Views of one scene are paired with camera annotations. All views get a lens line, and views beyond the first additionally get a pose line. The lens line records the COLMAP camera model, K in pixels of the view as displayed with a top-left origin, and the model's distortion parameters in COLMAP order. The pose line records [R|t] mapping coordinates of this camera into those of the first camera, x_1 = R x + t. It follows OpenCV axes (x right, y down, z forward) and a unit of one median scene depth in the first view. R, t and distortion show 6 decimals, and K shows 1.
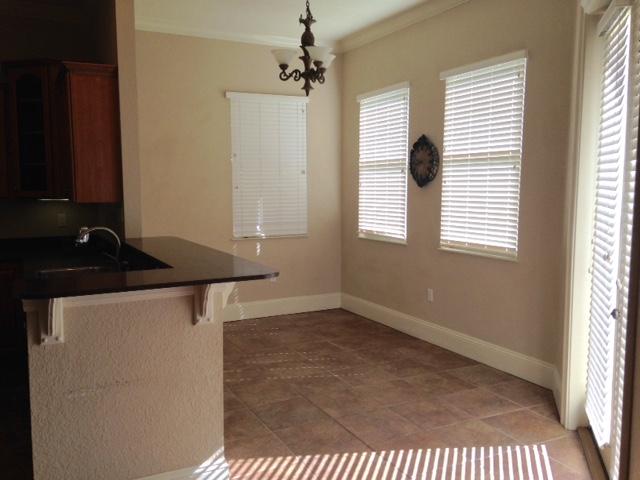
lens RADIAL K [[585.8, 0, 332.5], [0, 585.8, 239.8], [0, 0, 1]] dist [0.200233, -0.353060]
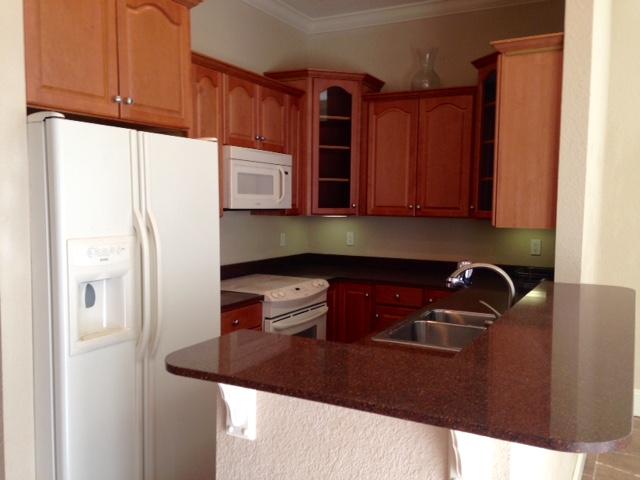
lens RADIAL K [[585.8, 0, 332.5], [0, 585.8, 239.8], [0, 0, 1]] dist [0.200233, -0.353060]
pose [[0.567747, 0.058785, -0.821101, 0.062422], [-0.092621, 0.995675, 0.007240, -0.029553], [0.817976, 0.071941, 0.570737, 0.361144]]
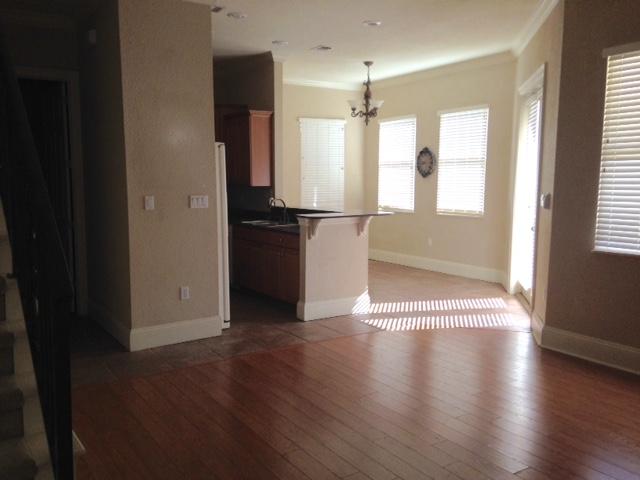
lens RADIAL K [[592.1, 0, 327.4], [0, 592.1, 247.4], [0, 0, 1]] dist [0.140926, -0.122792]
pose [[0.994718, -0.011421, 0.102004, -0.344682], [0.009157, 0.999702, 0.022640, 0.078086], [-0.102232, -0.021586, 0.994526, -0.761170]]
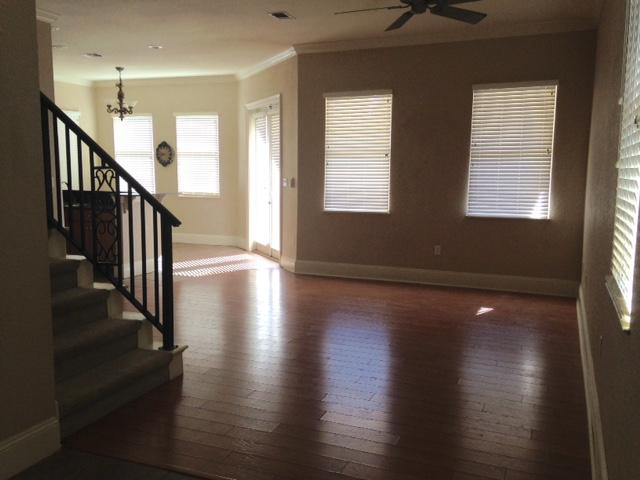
lens RADIAL K [[585.8, 0, 332.5], [0, 585.8, 239.8], [0, 0, 1]] dist [0.200233, -0.353060]
pose [[0.759594, -0.062216, 0.647414, -0.872597], [0.048581, 0.998061, 0.038913, 0.129055], [-0.648580, 0.001894, 0.761144, -1.090668]]
